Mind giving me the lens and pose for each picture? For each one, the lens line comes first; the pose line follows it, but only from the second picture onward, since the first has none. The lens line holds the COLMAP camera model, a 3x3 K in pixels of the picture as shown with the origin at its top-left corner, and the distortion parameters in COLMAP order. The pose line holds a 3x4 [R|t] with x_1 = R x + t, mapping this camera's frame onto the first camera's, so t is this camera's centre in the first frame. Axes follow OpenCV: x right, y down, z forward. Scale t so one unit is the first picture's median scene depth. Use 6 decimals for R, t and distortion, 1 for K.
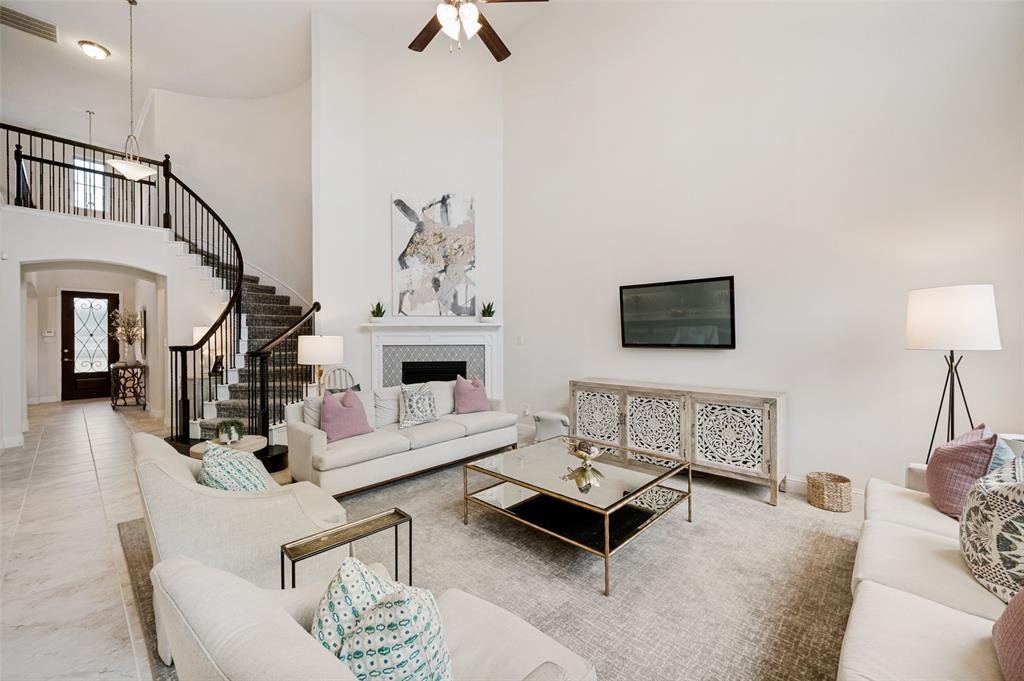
lens RADIAL K [[407.7, 0, 511.9], [0, 407.7, 336.7], [0, 0, 1]] dist [0.002026, 0.000345]
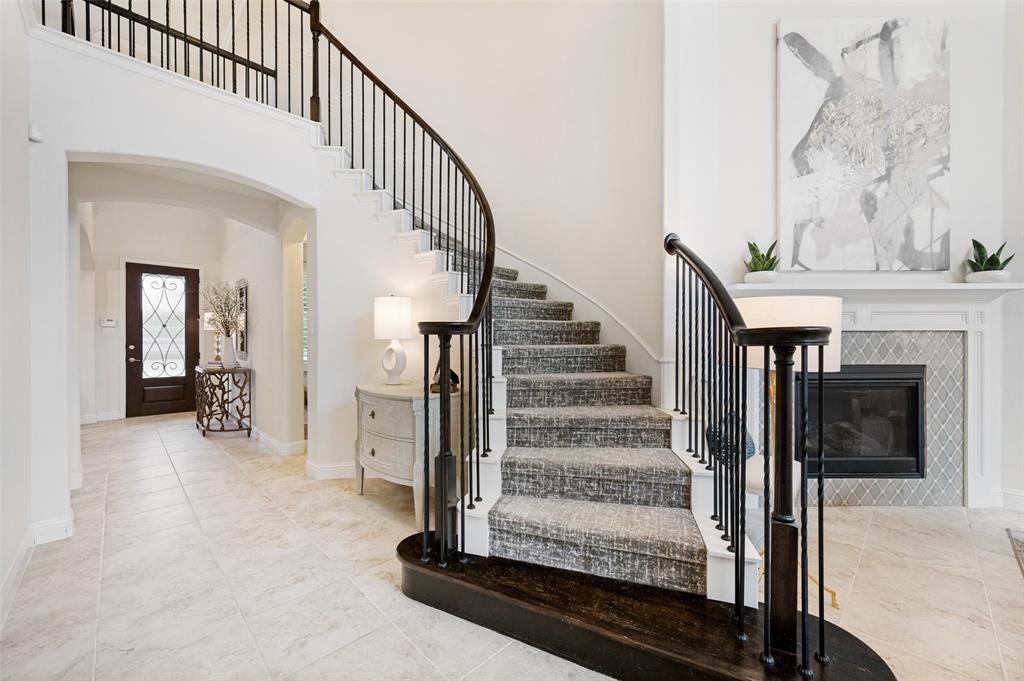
lens RADIAL K [[403.8, 0, 510.8], [0, 403.8, 341.5], [0, 0, 1]] dist [0.001577, 0.000335]
pose [[0.998529, 0.001981, -0.054185, -0.585269], [-0.001945, 0.999998, 0.000711, 0.033419], [0.054187, -0.000605, 0.998531, 0.494548]]
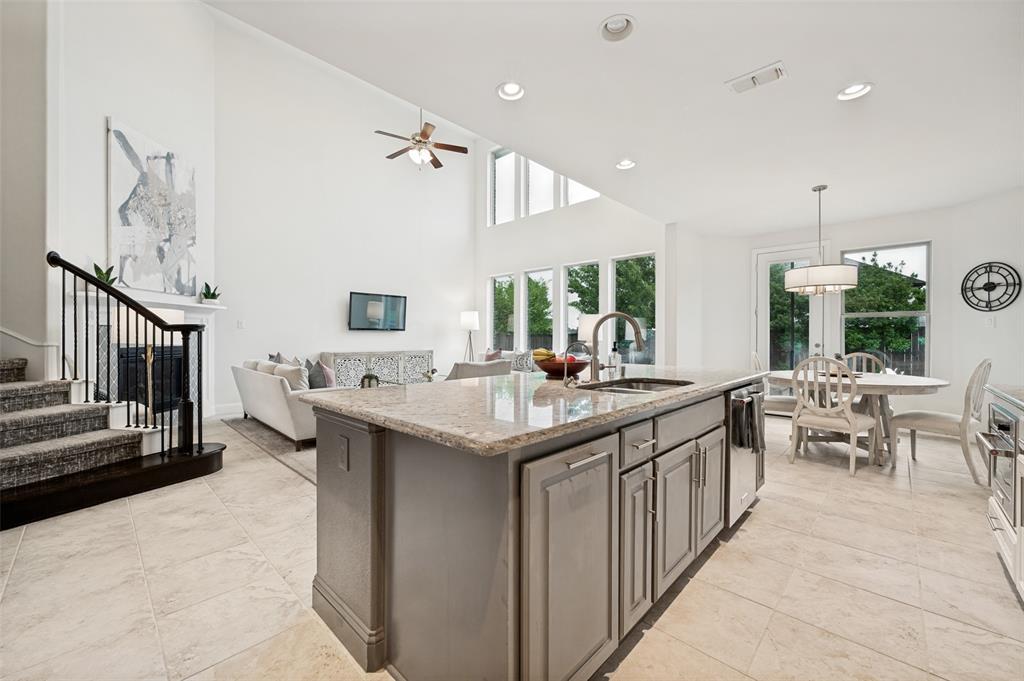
lens RADIAL K [[402.8, 0, 514.3], [0, 402.8, 338.2], [0, 0, 1]] dist [-0.003213, -0.000311]
pose [[0.013965, 0.000876, 0.999902, -0.998460], [0.001920, 0.999998, -0.000903, 0.045933], [-0.999901, 0.001933, 0.013963, 0.263240]]
